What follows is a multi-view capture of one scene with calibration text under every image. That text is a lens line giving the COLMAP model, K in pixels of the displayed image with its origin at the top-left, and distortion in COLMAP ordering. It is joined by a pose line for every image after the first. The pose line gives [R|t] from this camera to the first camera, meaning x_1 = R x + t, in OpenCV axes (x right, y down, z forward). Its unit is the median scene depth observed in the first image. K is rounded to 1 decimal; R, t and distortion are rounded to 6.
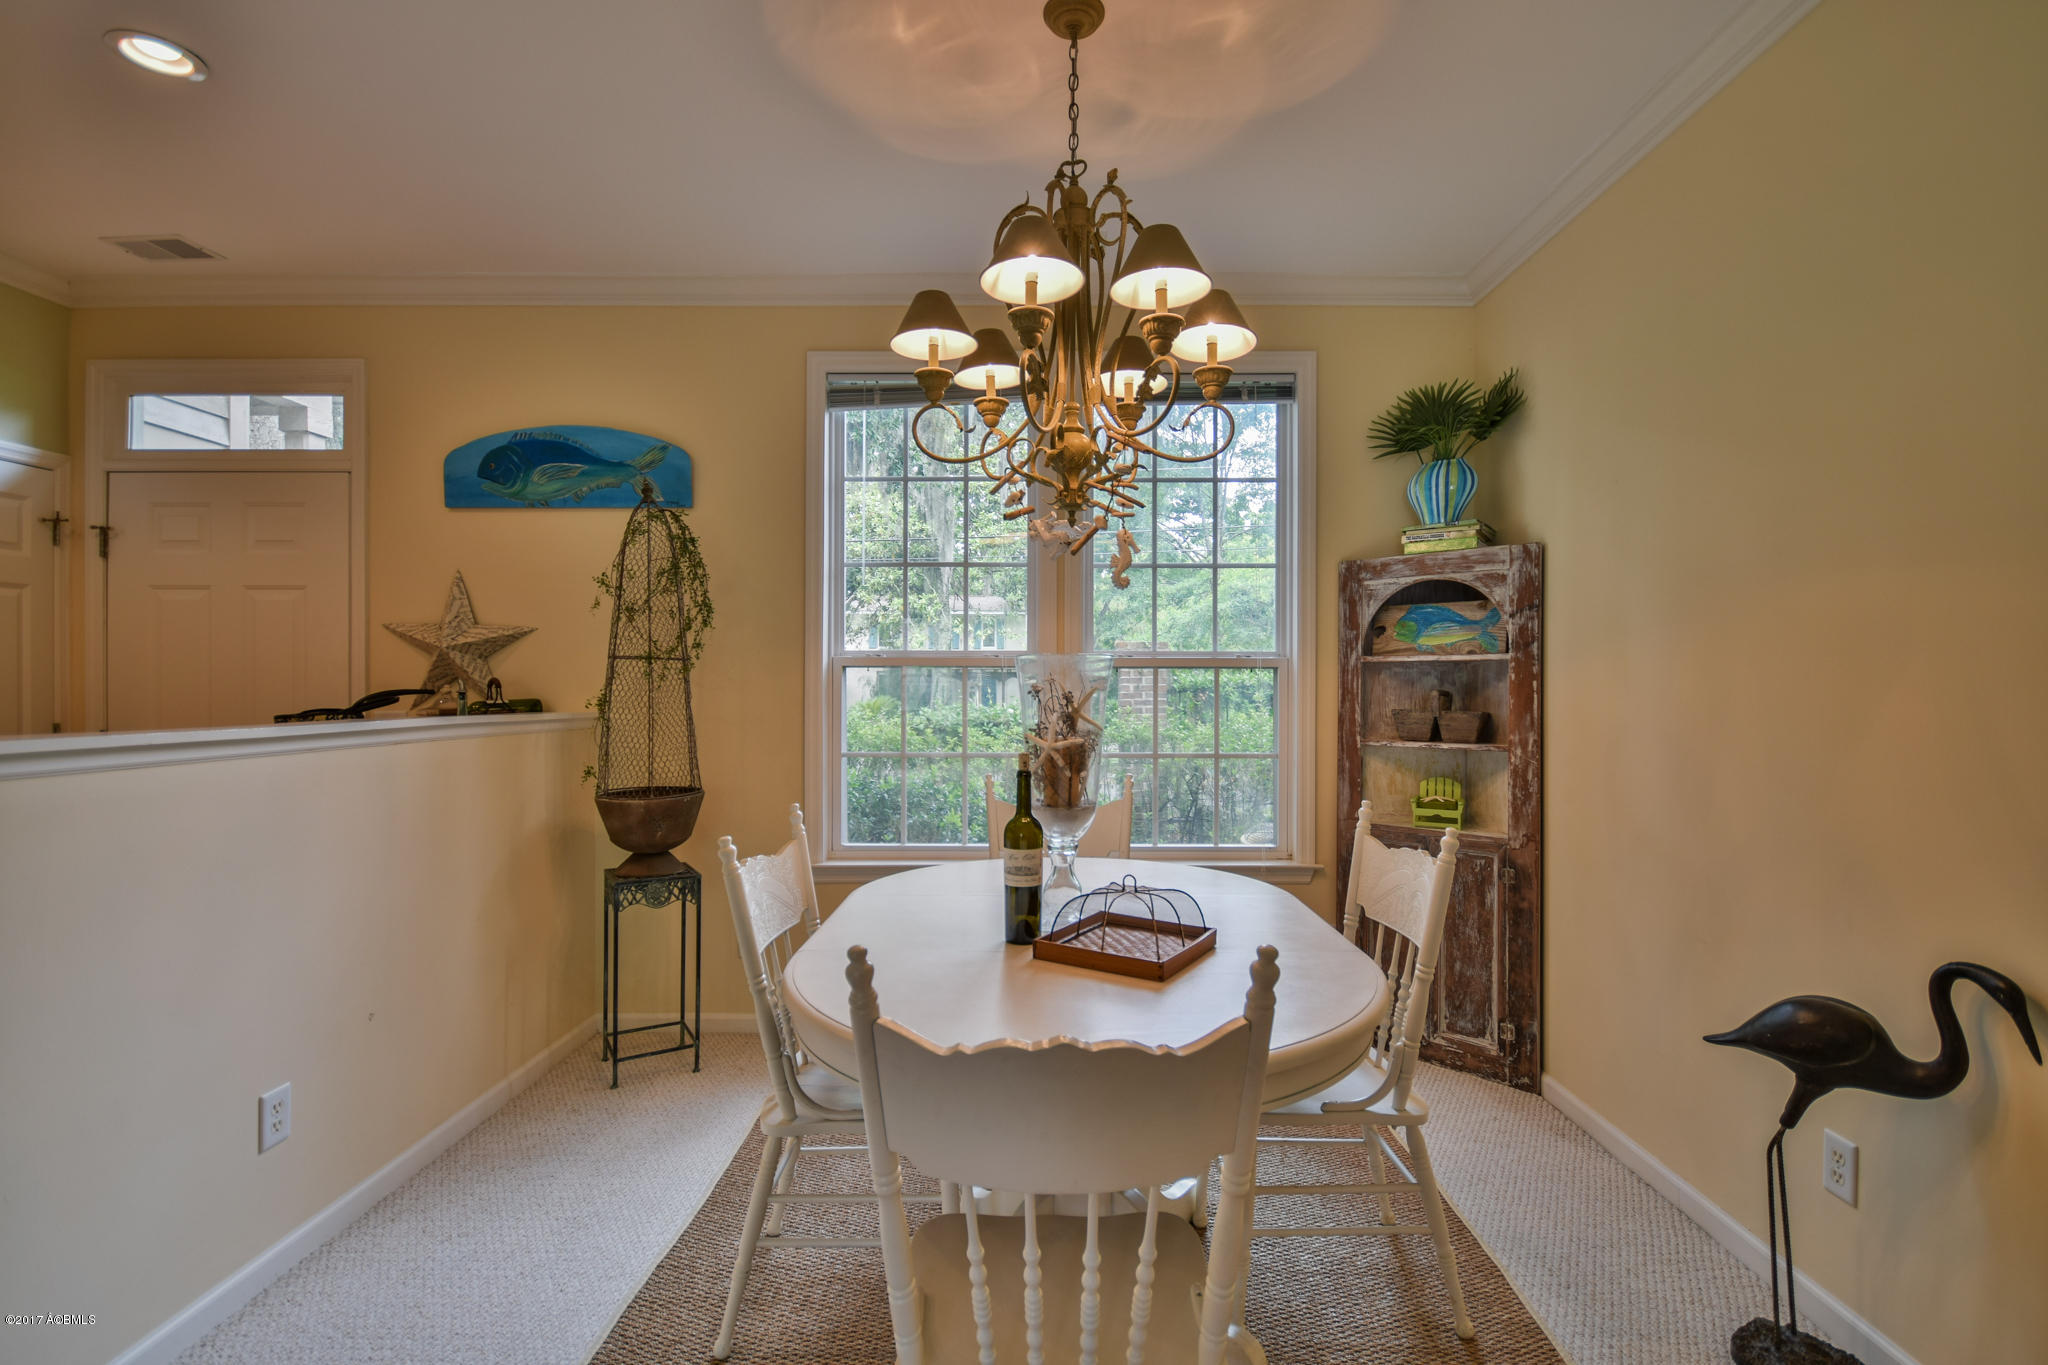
lens RADIAL K [[874.6, 0, 1033.5], [0, 874.6, 677.0], [0, 0, 1]] dist [0.001291, -0.006372]
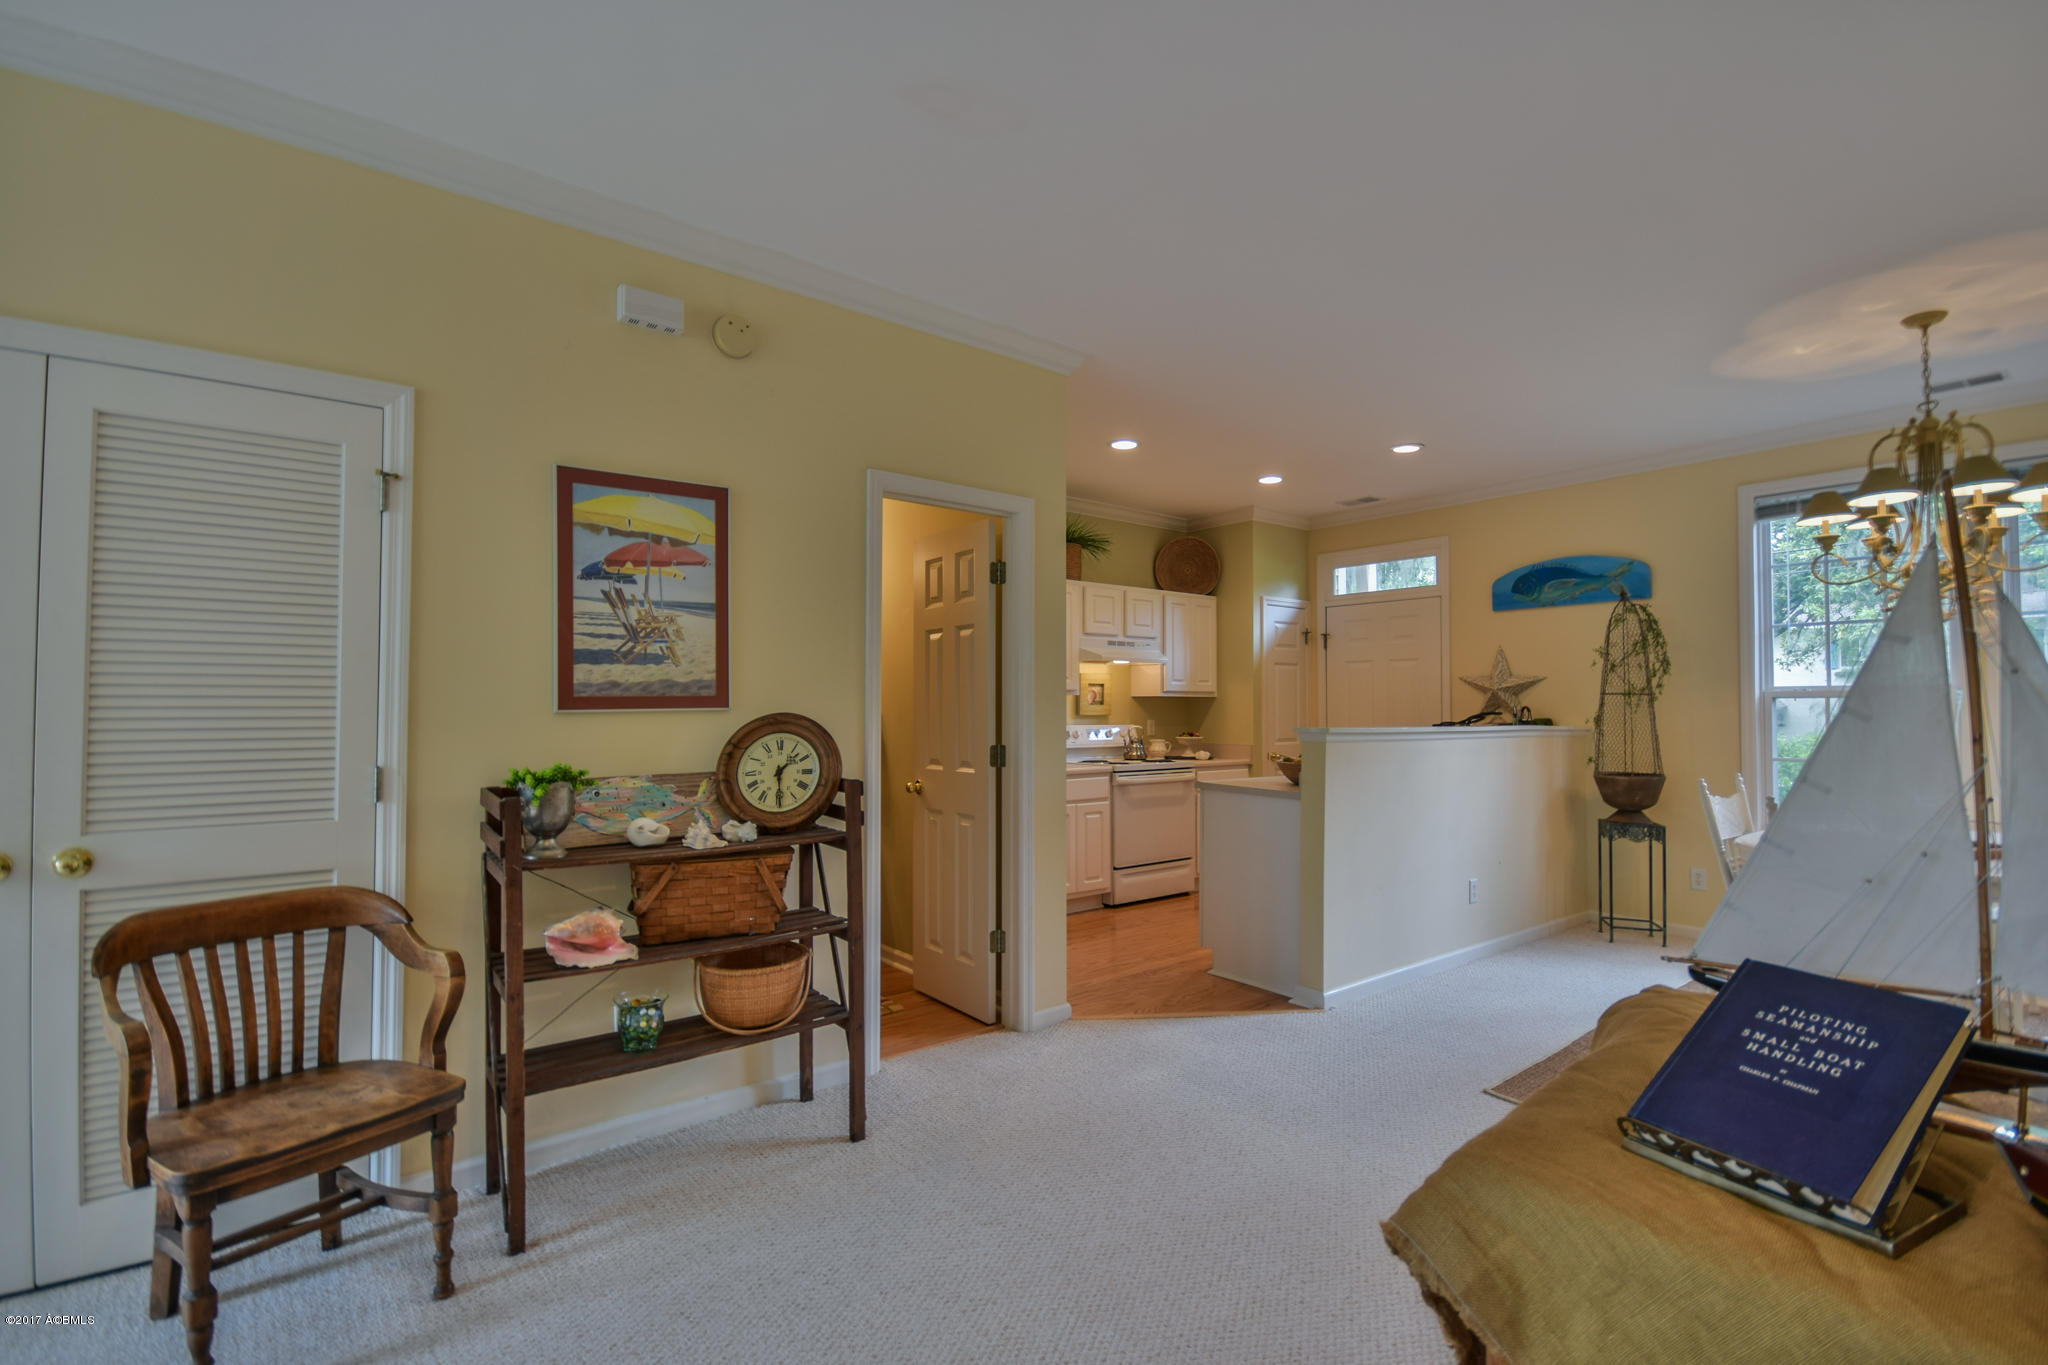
lens RADIAL K [[901.2, 0, 1055.5], [0, 901.2, 696.1], [0, 0, 1]] dist [0.002742, 0.000079]
pose [[0.637157, -0.011692, -0.770645, 0.184019], [0.003381, 0.999918, -0.012375, 0.000267], [0.770726, 0.005279, 0.637144, -0.889180]]
